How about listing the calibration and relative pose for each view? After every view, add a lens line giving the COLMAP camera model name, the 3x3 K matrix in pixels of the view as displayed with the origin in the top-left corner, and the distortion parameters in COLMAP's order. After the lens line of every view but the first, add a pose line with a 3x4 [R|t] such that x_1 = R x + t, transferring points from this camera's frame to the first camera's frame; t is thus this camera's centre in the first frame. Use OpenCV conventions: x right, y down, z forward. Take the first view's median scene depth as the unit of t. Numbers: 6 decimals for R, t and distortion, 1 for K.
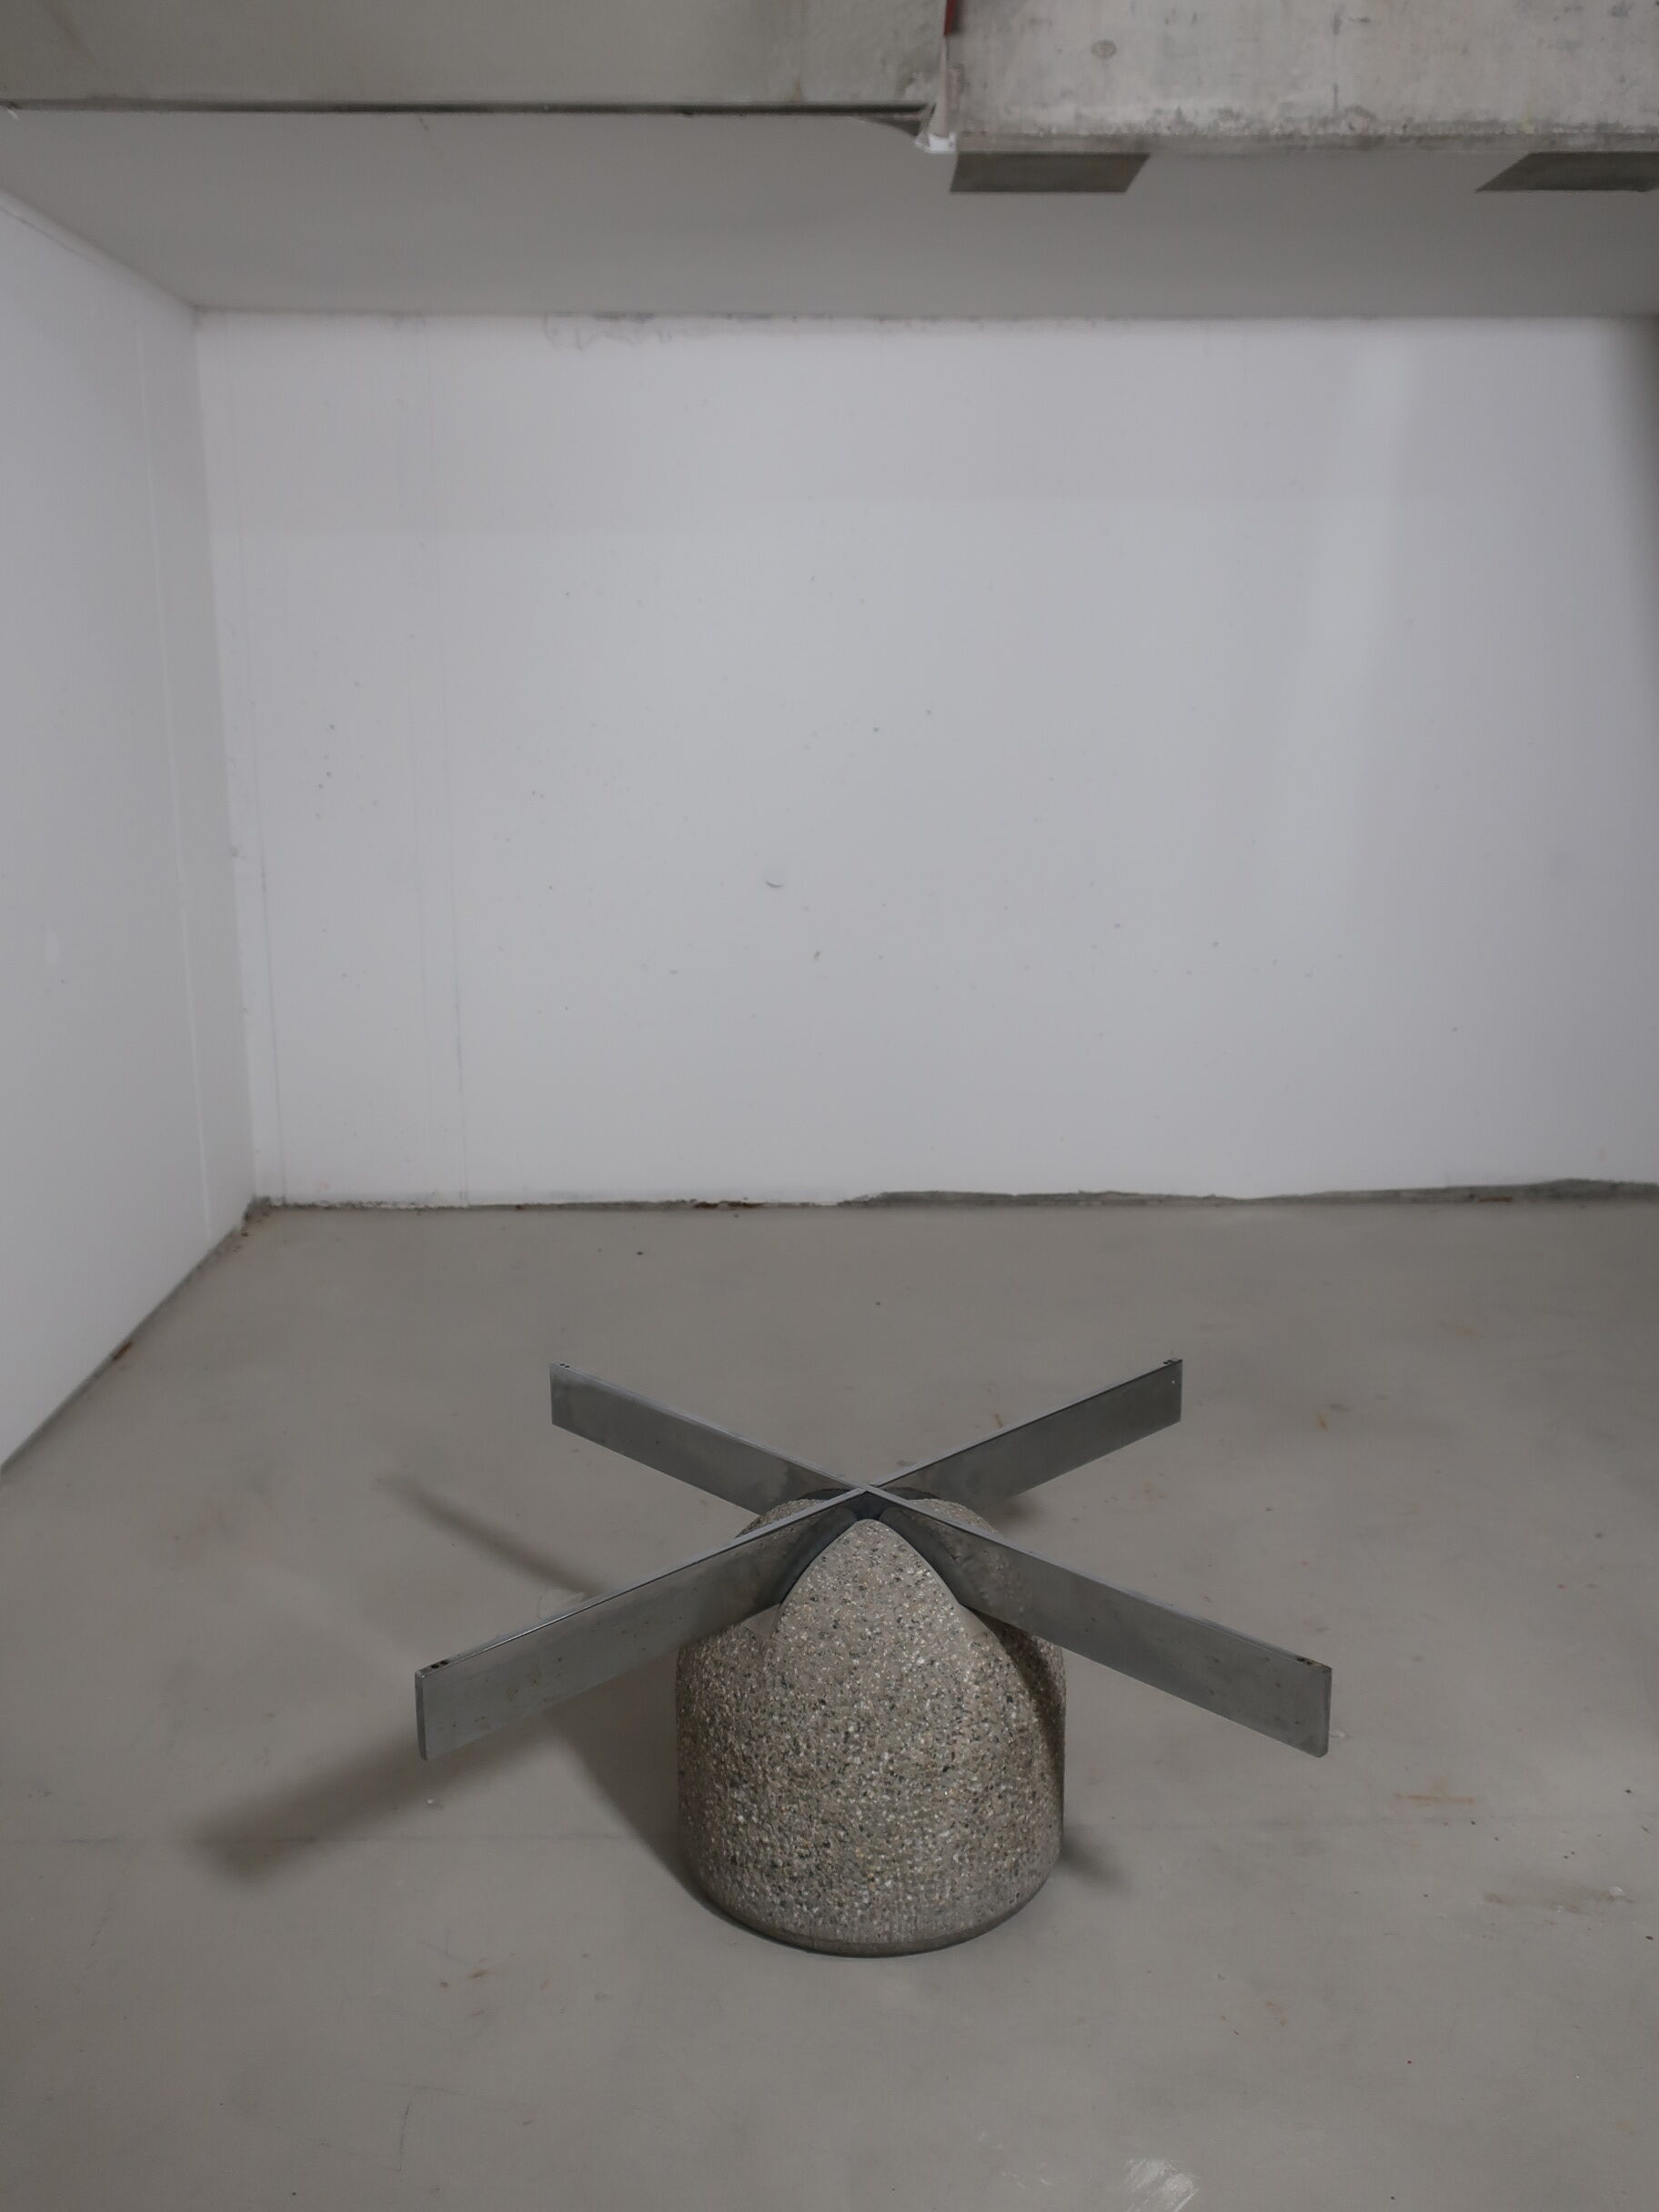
lens RADIAL K [[1958.6, 0, 829.5], [0, 1958.6, 1106.0], [0, 0, 1]] dist [-0.000619, -0.000073]
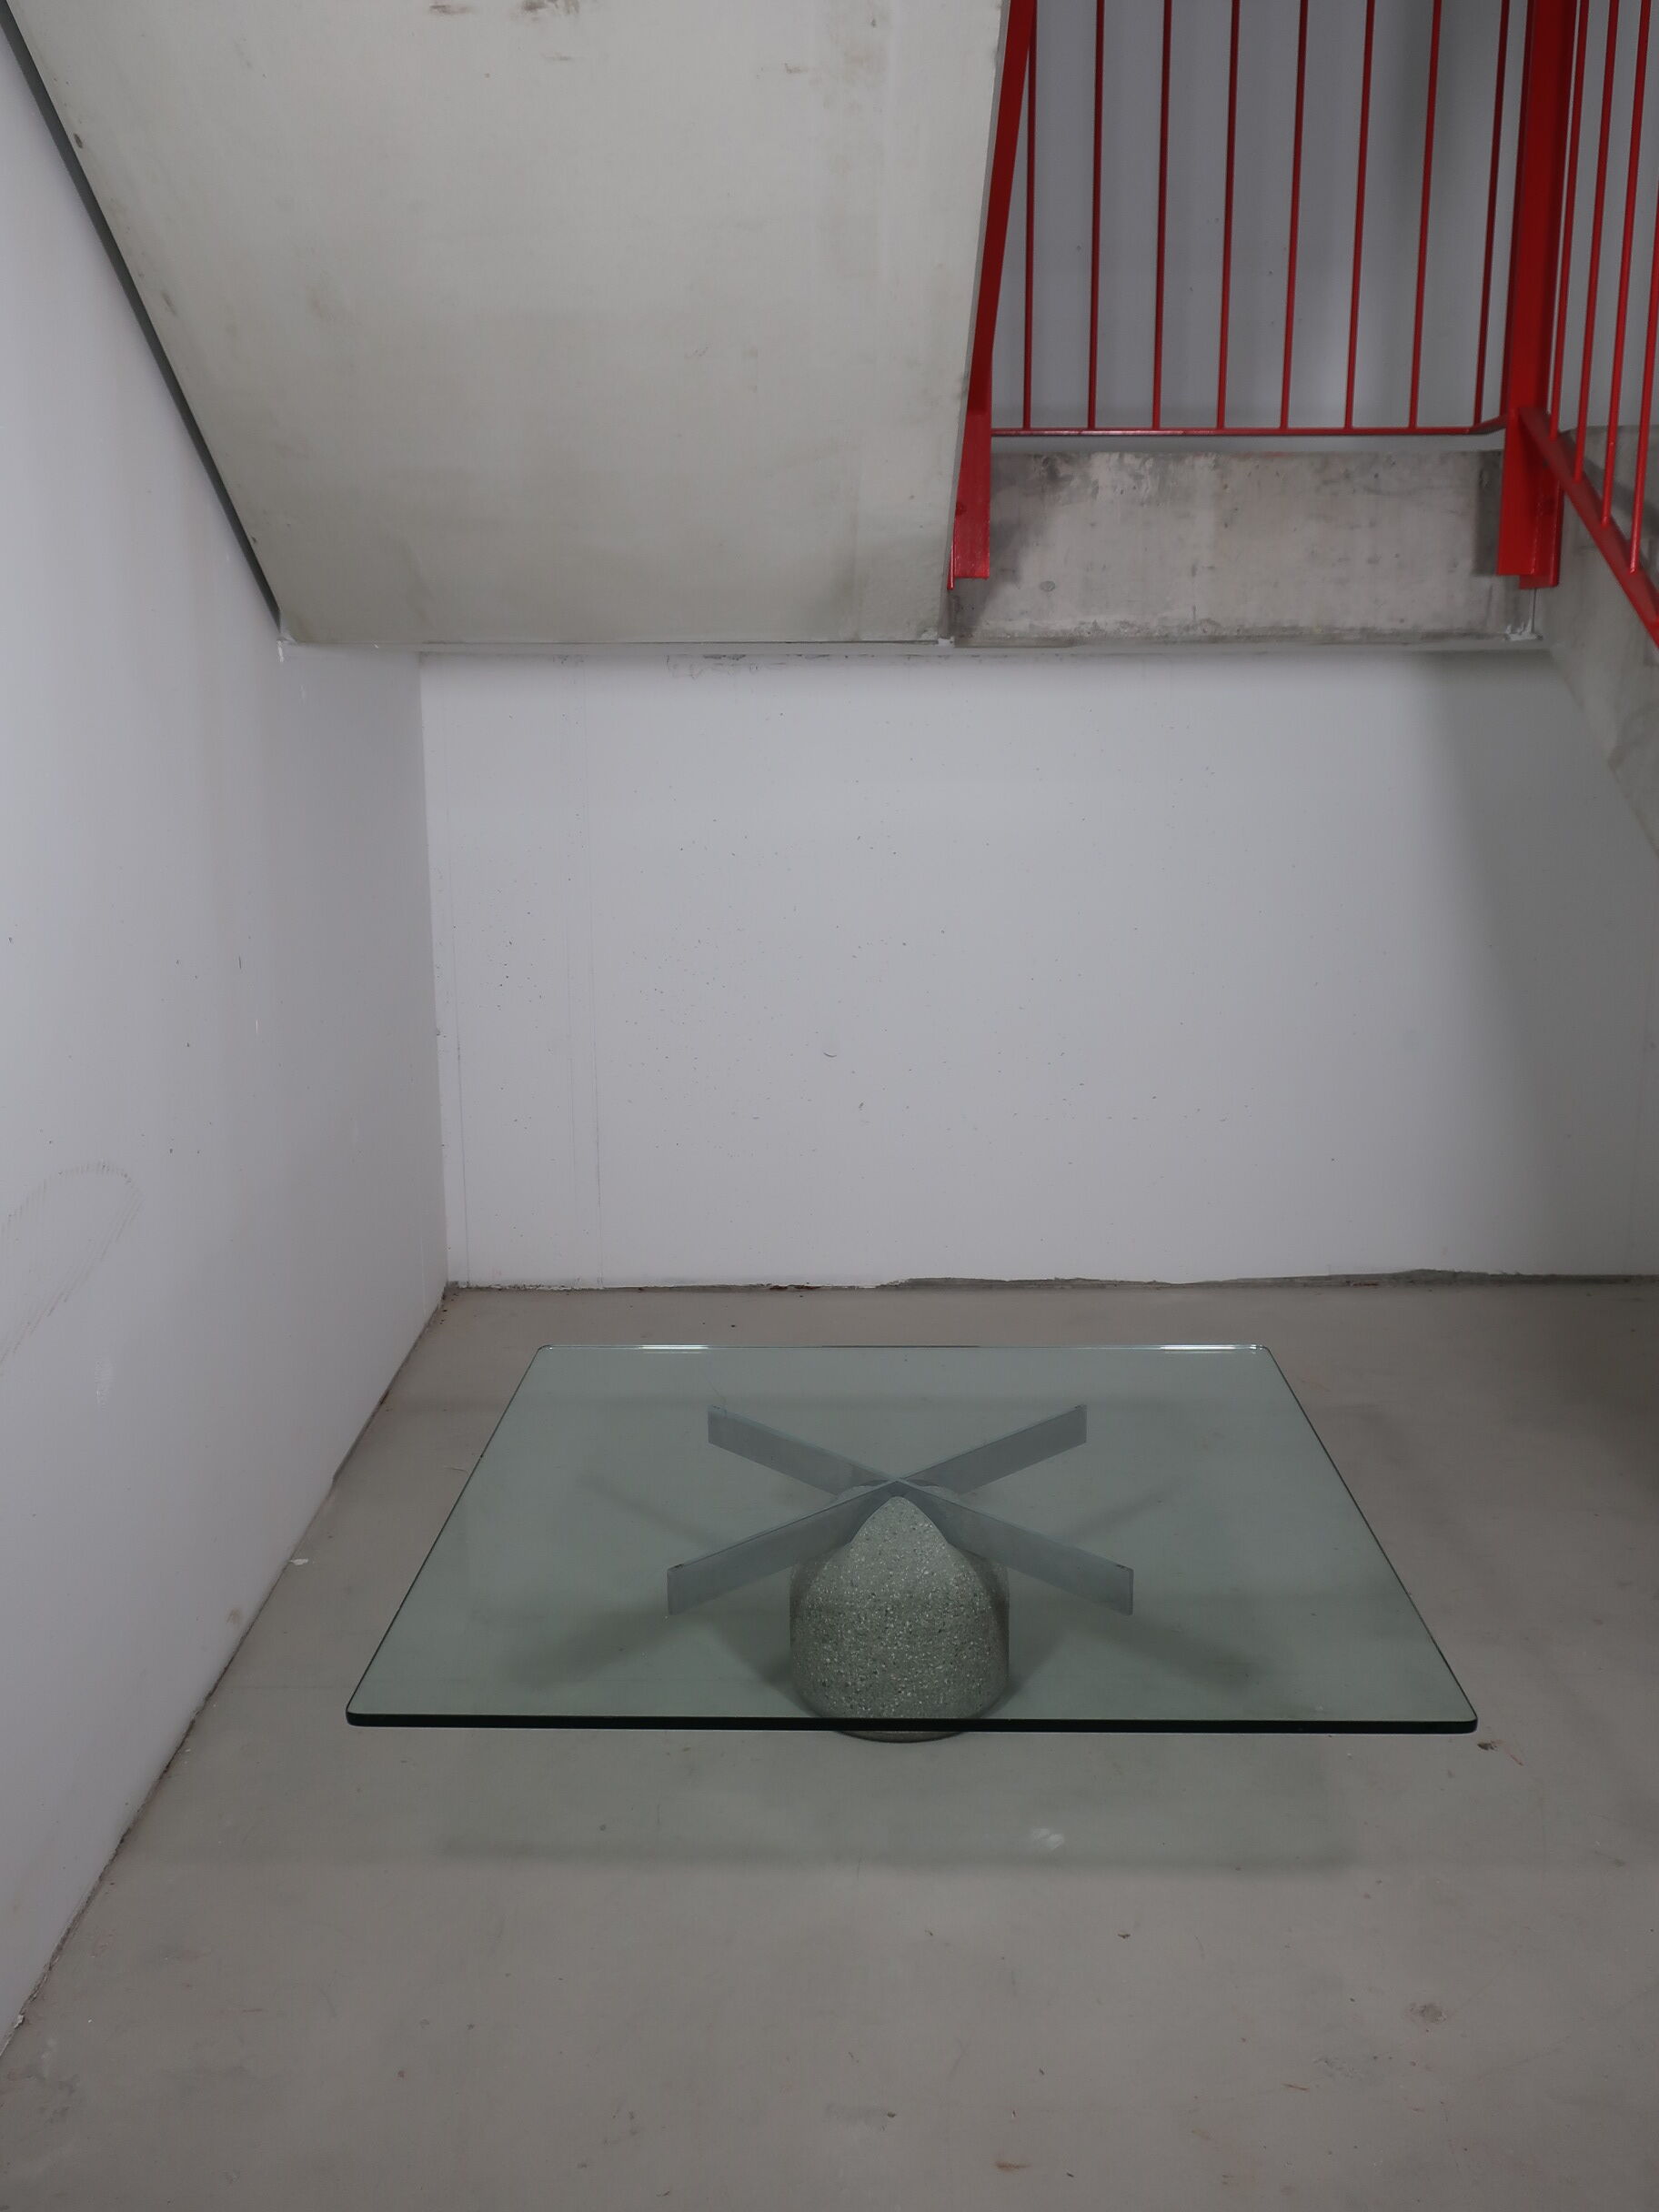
lens RADIAL K [[1967.2, 0, 832.7], [0, 1967.2, 1131.3], [0, 0, 1]] dist [0.032595, -0.007604]
pose [[0.999912, 0.001730, -0.013176, -0.012790], [-0.001770, 0.999994, -0.002989, -0.089553], [0.013170, 0.003012, 0.999909, -0.602849]]
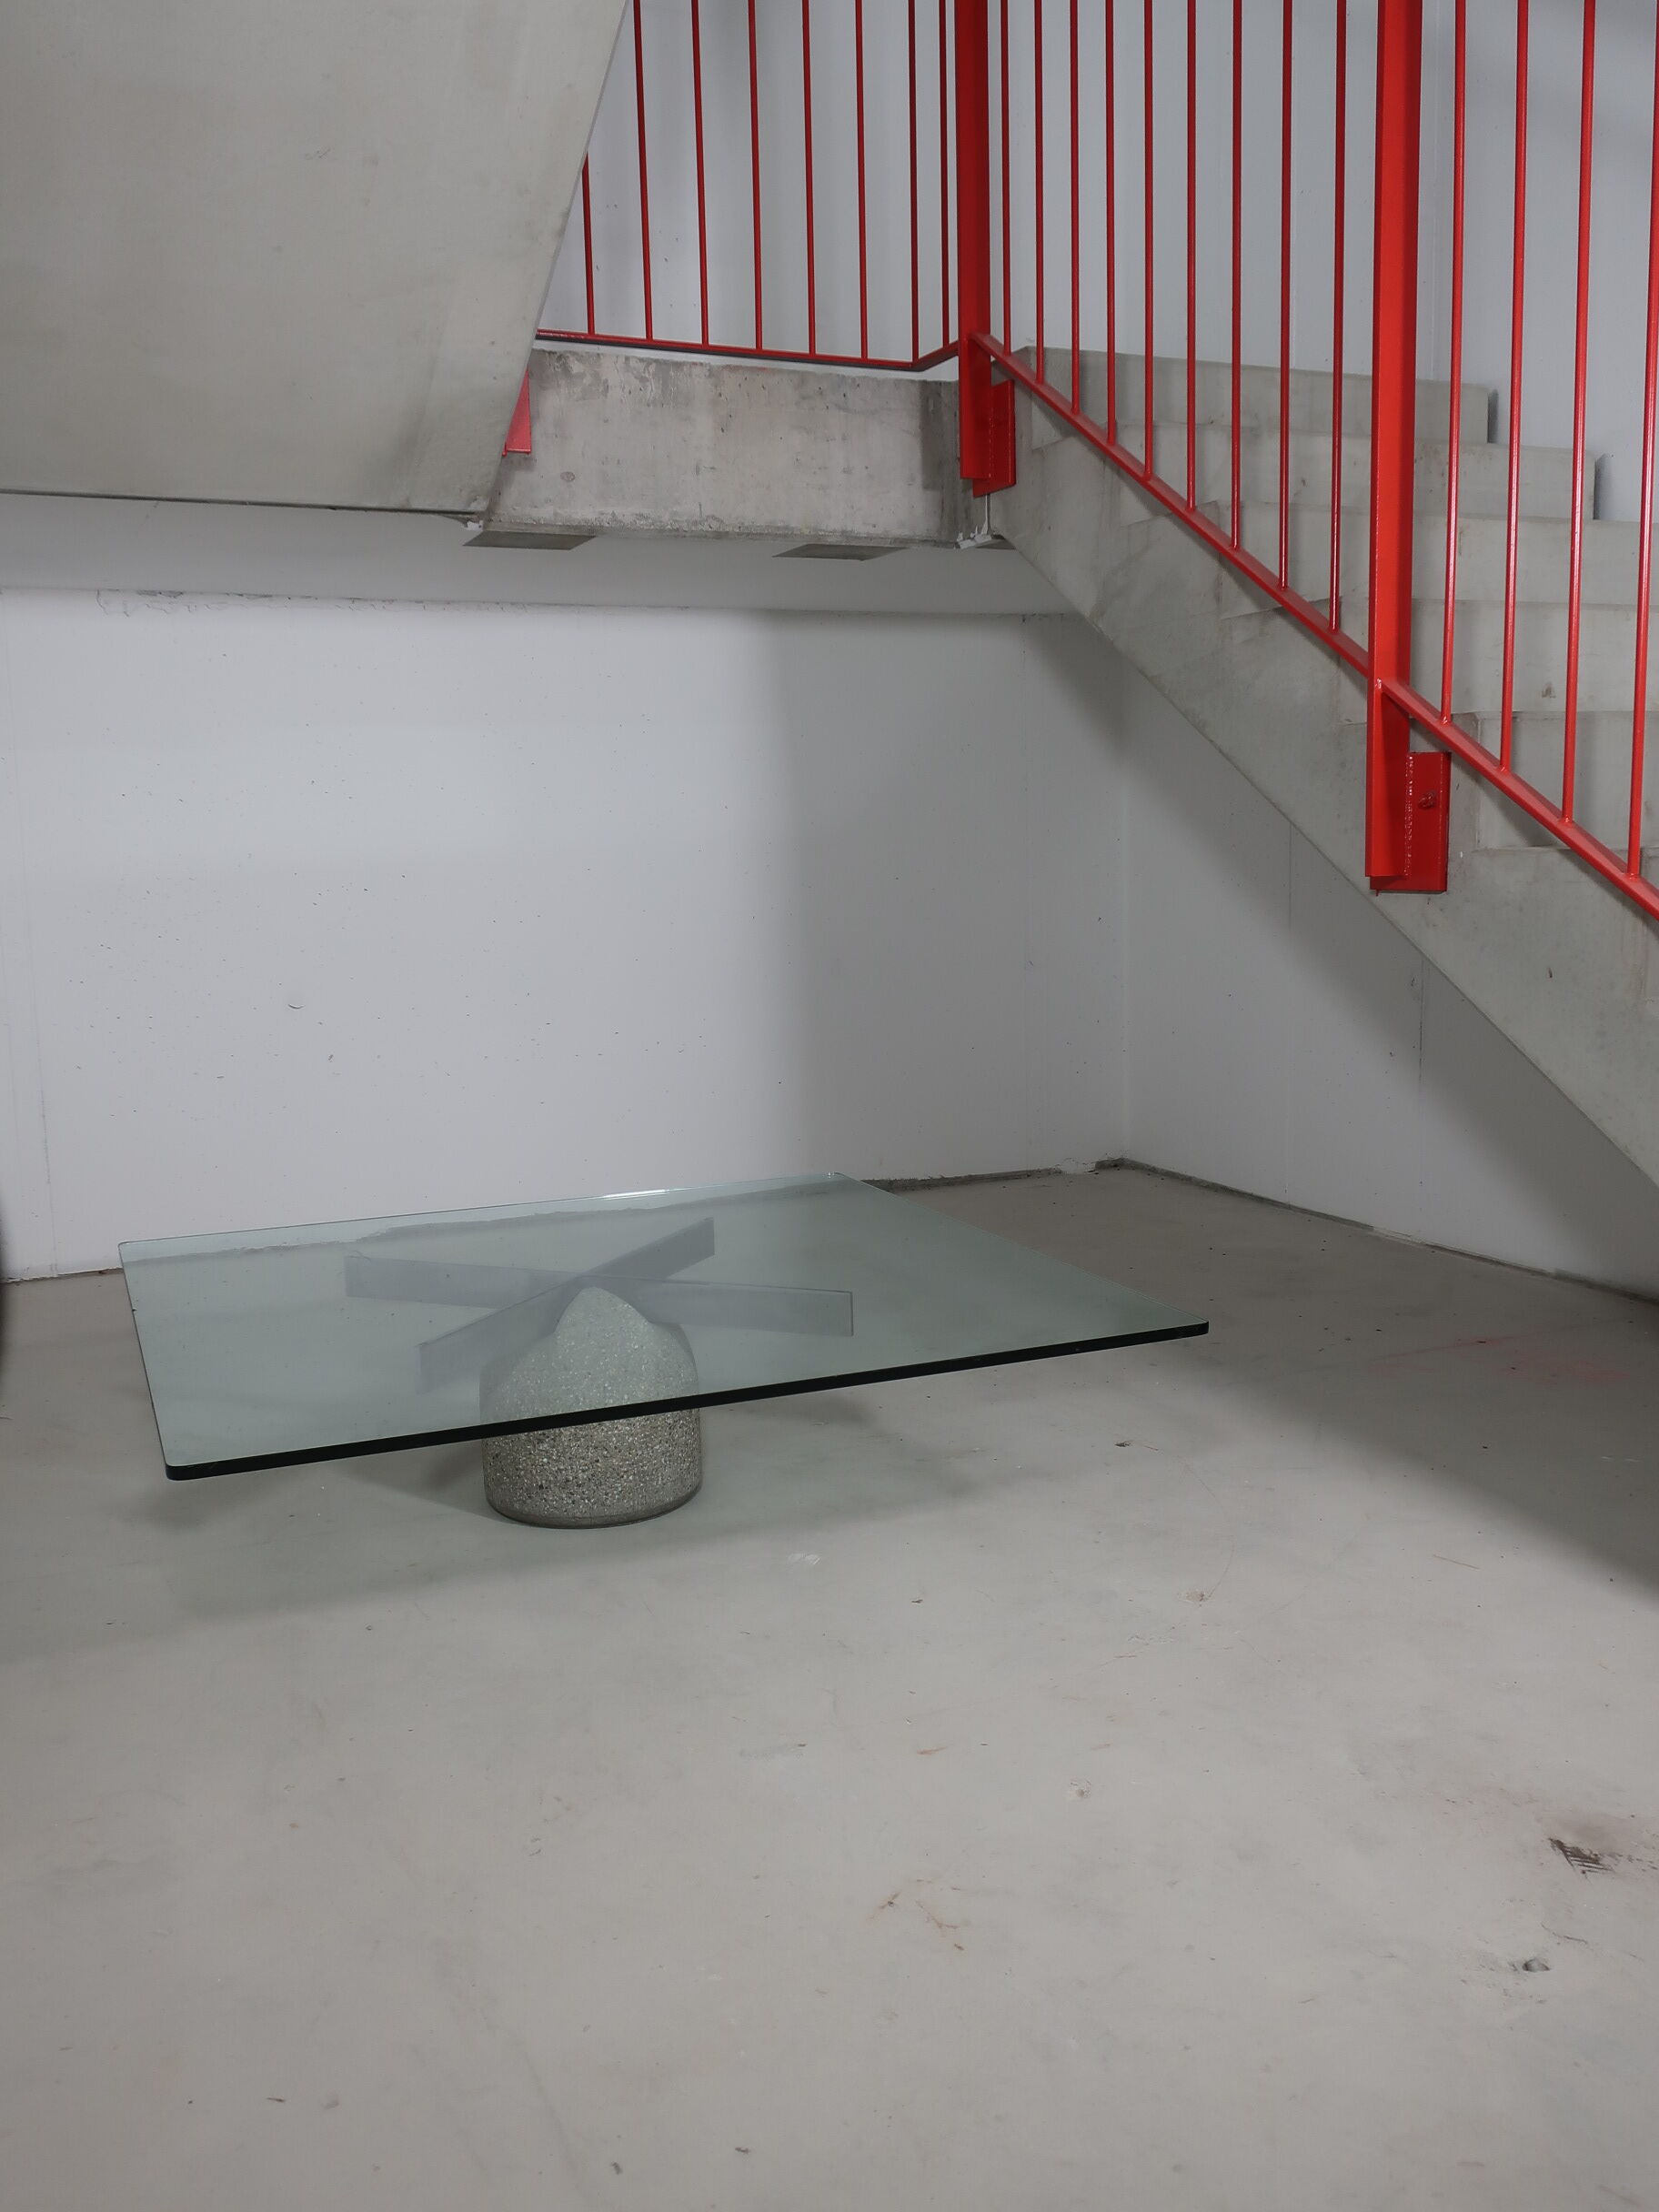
lens RADIAL K [[1957.8, 0, 840.9], [0, 1957.8, 1110.7], [0, 0, 1]] dist [0.029092, 0.003814]
pose [[0.918660, -0.075951, 0.387680, -0.336941], [0.110241, 0.991647, -0.066956, 0.137765], [-0.379357, 0.104248, 0.919359, -0.577708]]
